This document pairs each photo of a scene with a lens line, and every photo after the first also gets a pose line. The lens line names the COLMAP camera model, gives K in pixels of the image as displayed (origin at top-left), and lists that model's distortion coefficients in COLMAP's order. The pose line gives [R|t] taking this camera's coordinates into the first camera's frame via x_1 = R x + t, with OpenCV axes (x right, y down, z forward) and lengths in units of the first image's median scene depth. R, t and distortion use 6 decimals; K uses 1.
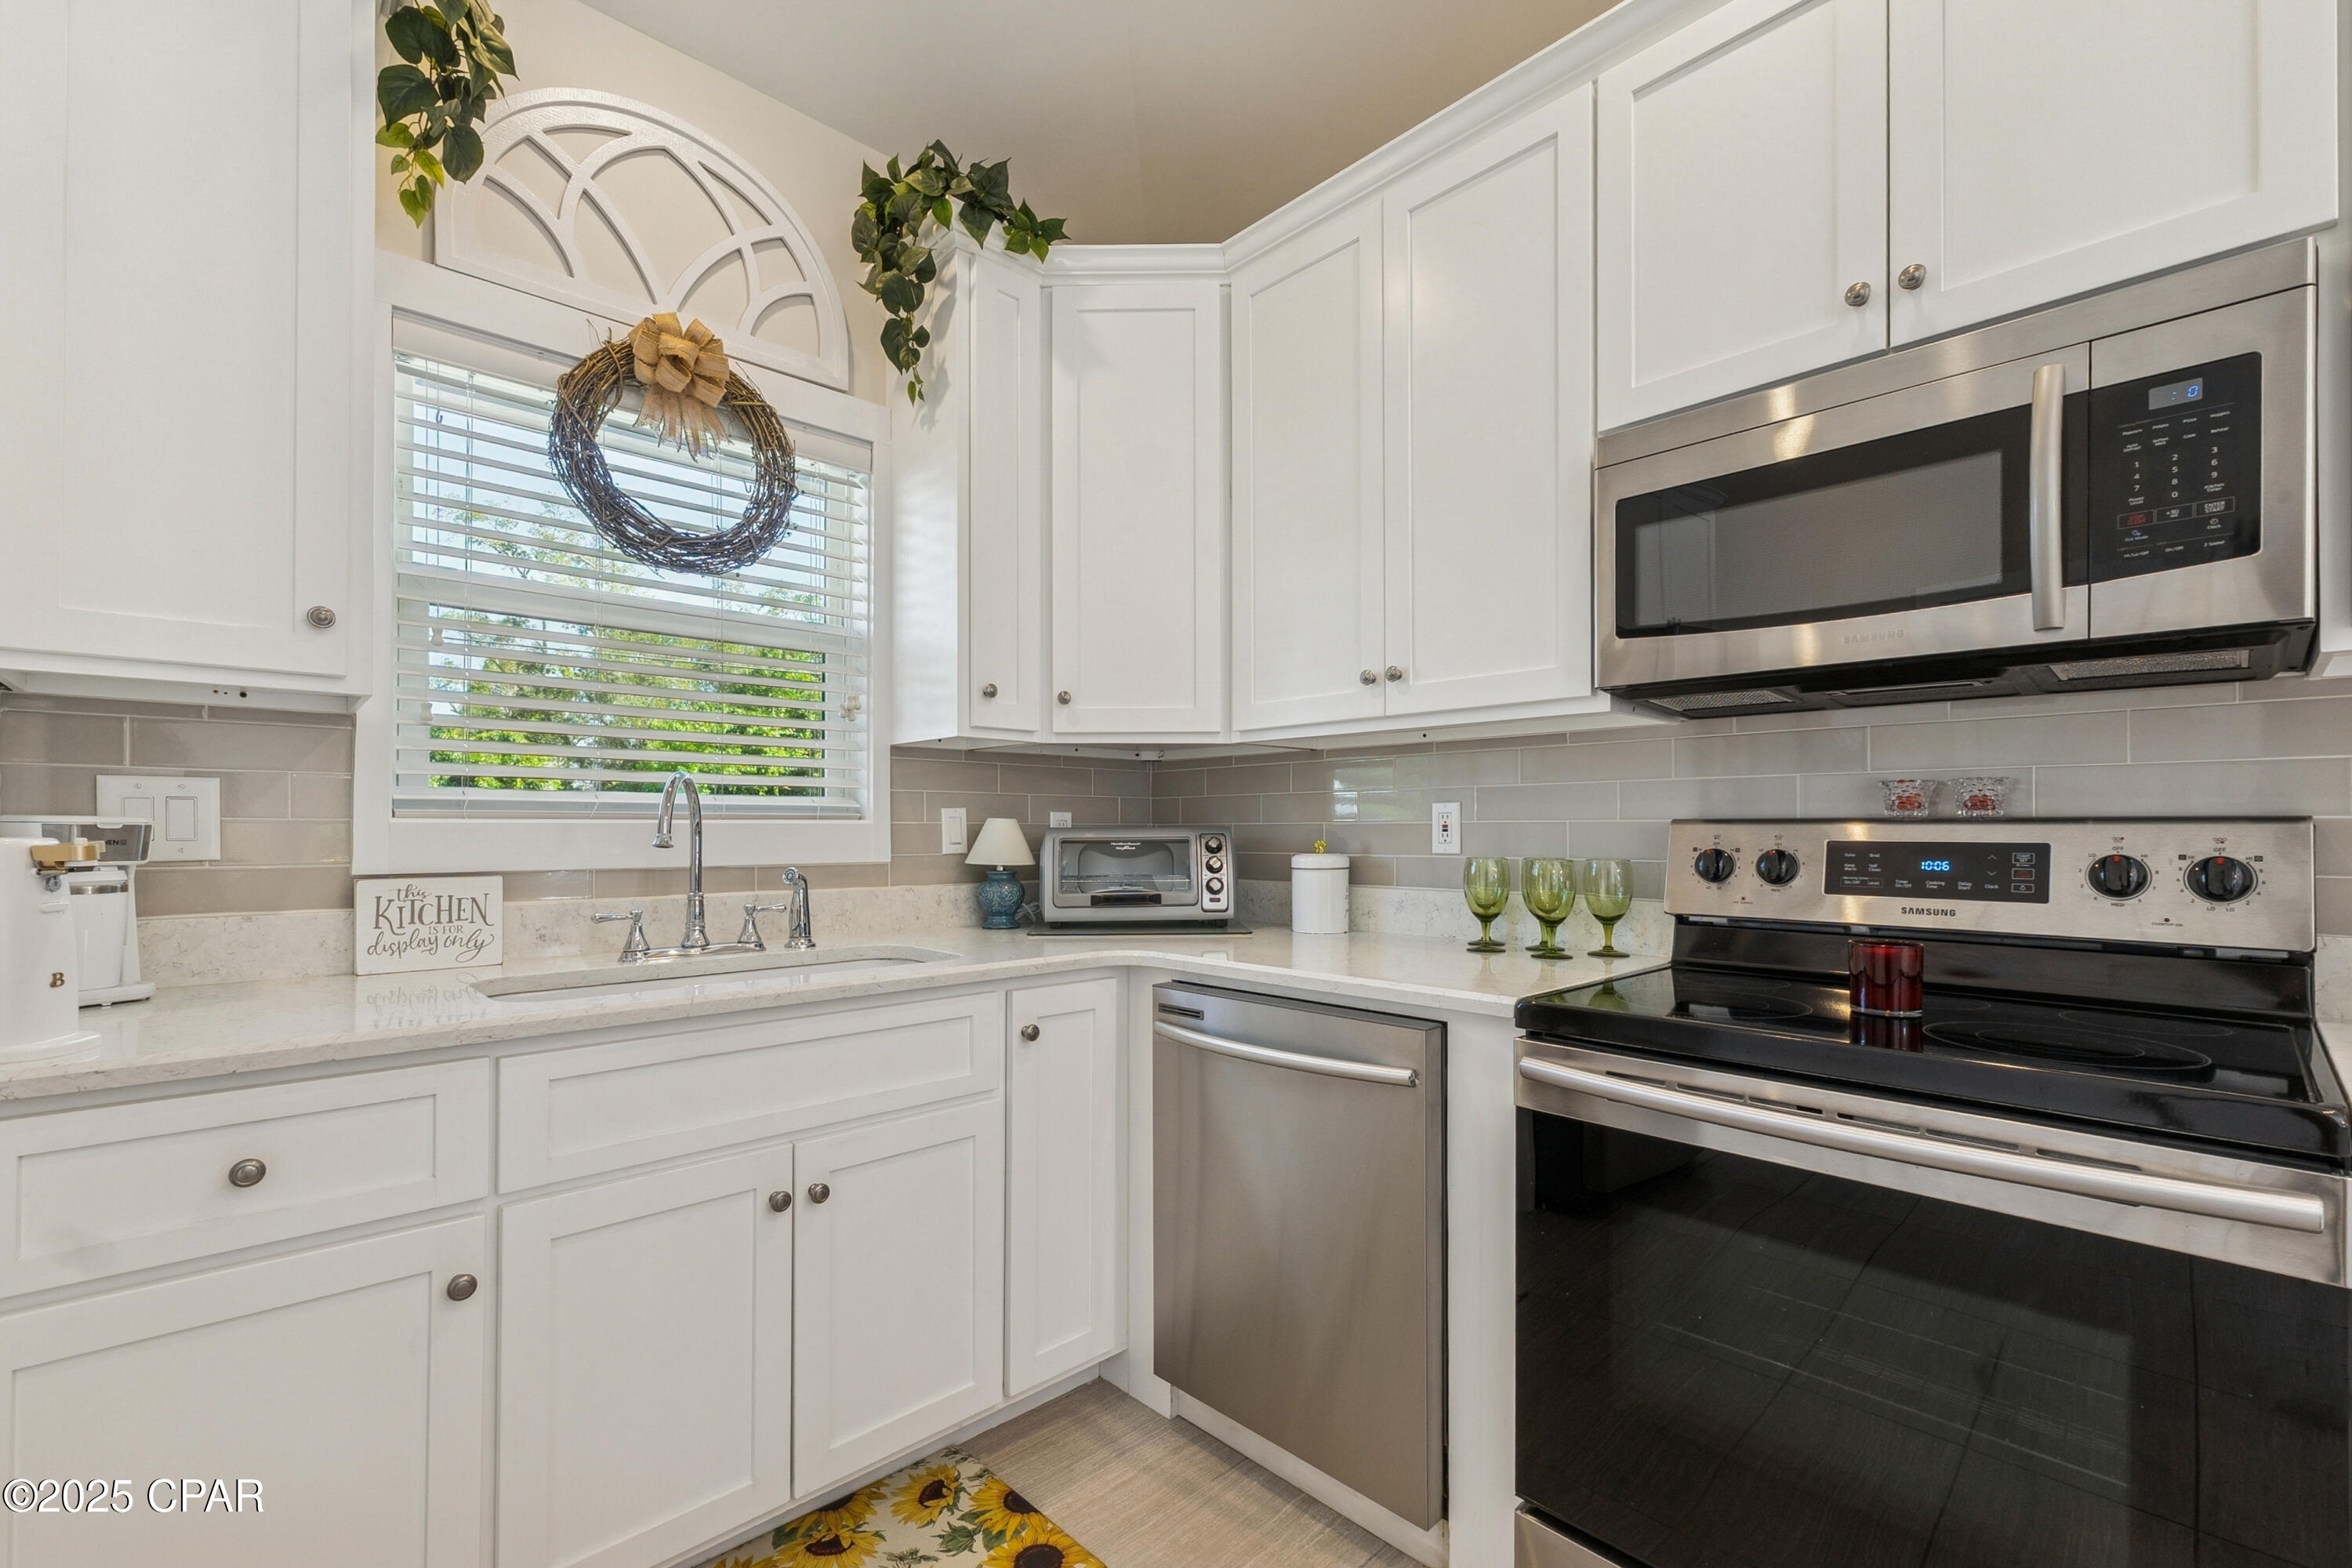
lens RADIAL K [[995.9, 0, 1176.7], [0, 995.9, 828.3], [0, 0, 1]] dist [0.004930, -0.000165]
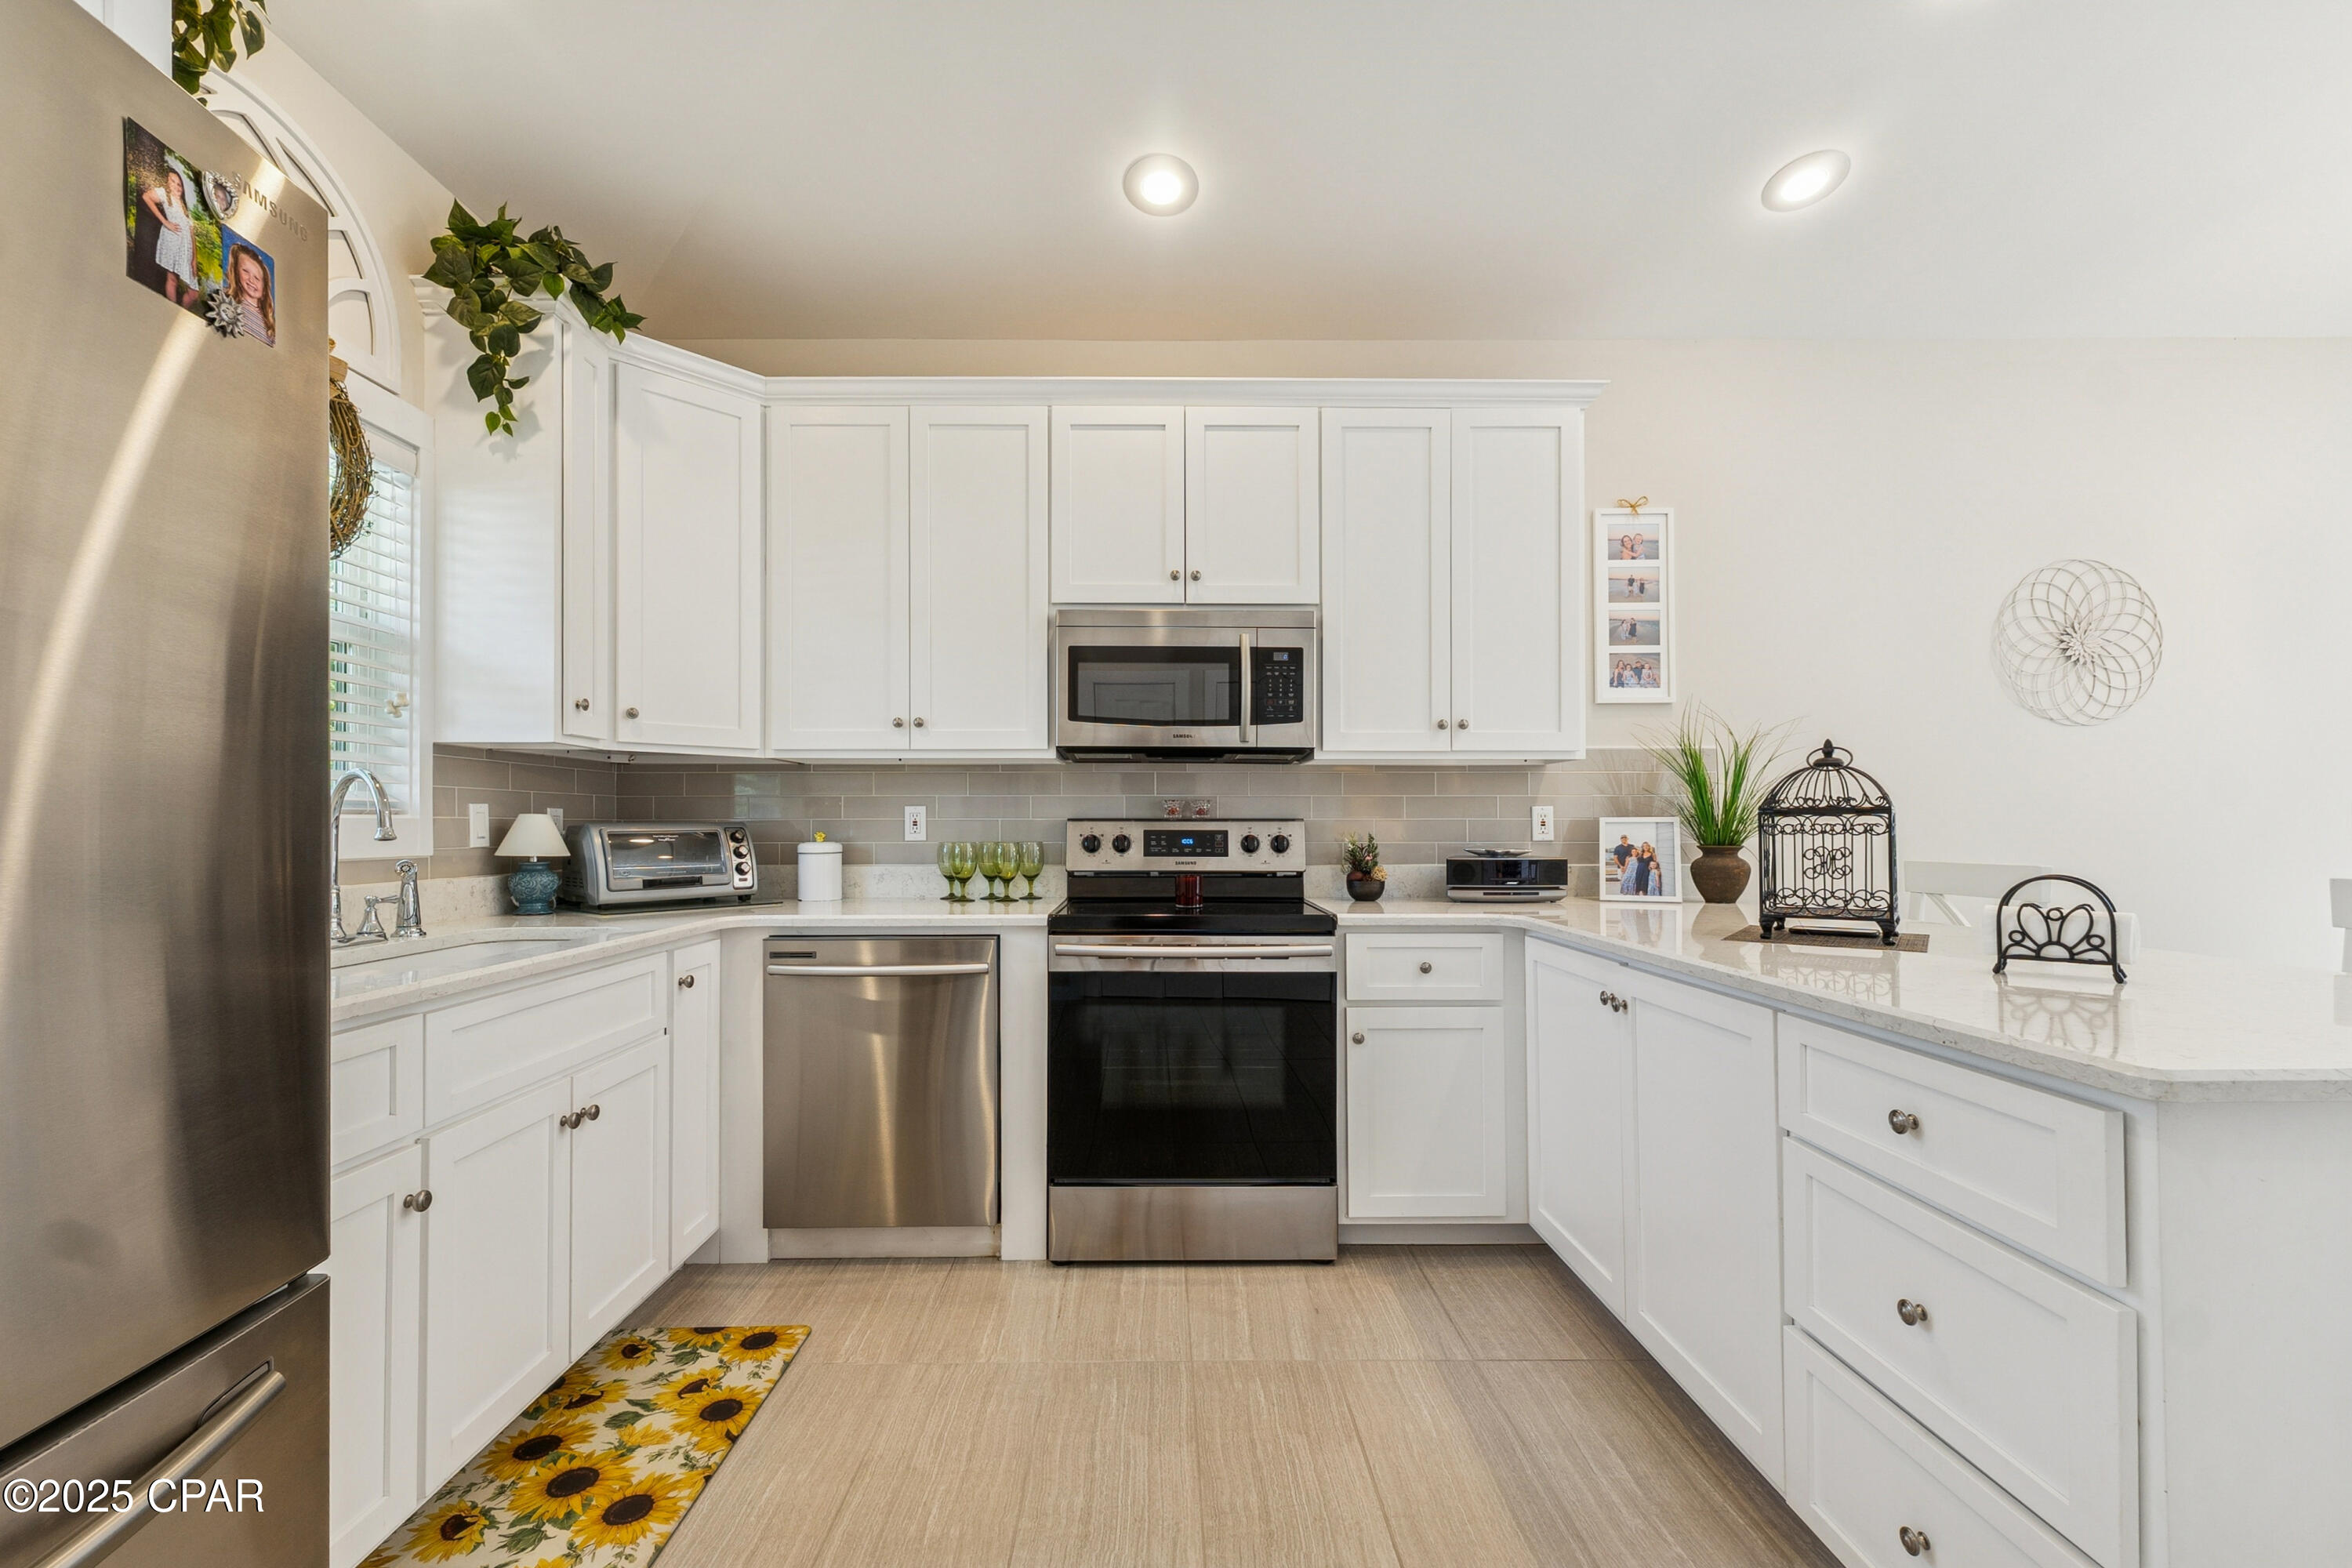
lens RADIAL K [[995.9, 0, 1157.0], [0, 995.9, 818.6], [0, 0, 1]] dist [0.004930, -0.000165]
pose [[0.686708, 0.004395, 0.726920, -0.641893], [-0.000504, 0.999984, -0.005570, 0.000987], [-0.726933, 0.003458, 0.686699, -0.314551]]
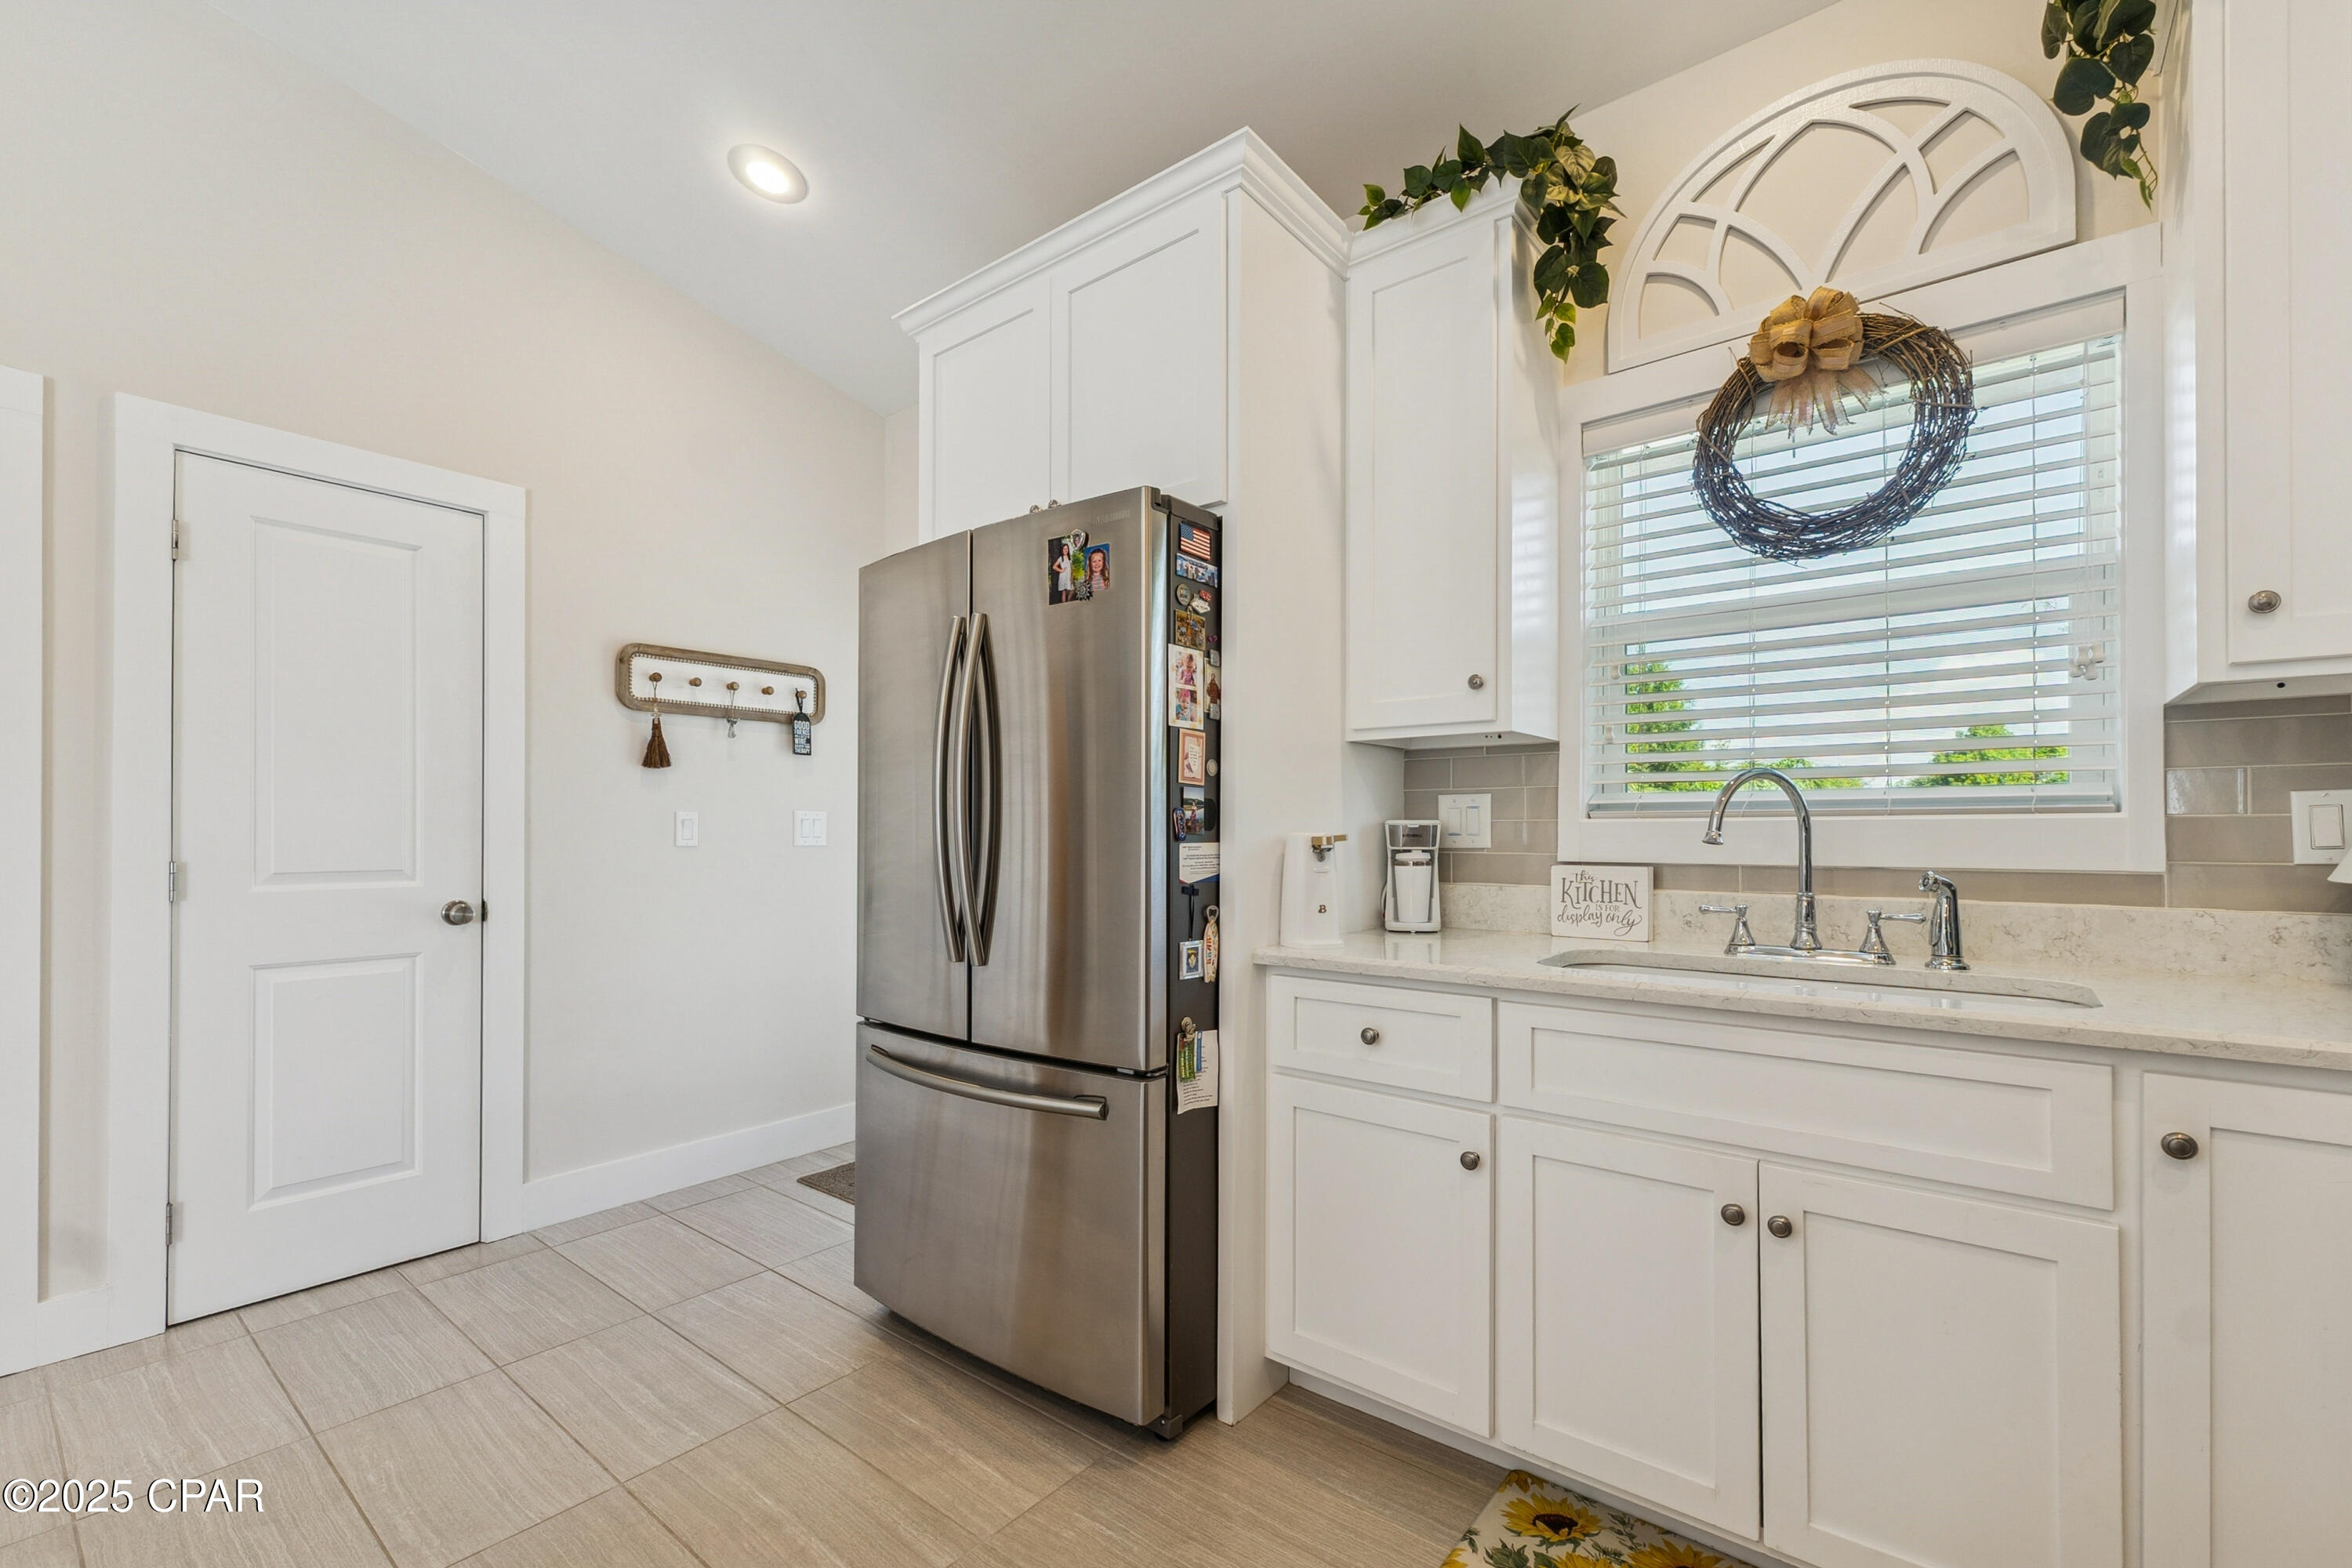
lens RADIAL K [[995.9, 0, 1169.9], [0, 995.9, 827.5], [0, 0, 1]] dist [0.004930, -0.000165]
pose [[0.130755, -0.002908, -0.991410, 0.385398], [0.004092, 0.999989, -0.002393, 0.002005], [0.991406, -0.003744, 0.130765, 0.270184]]
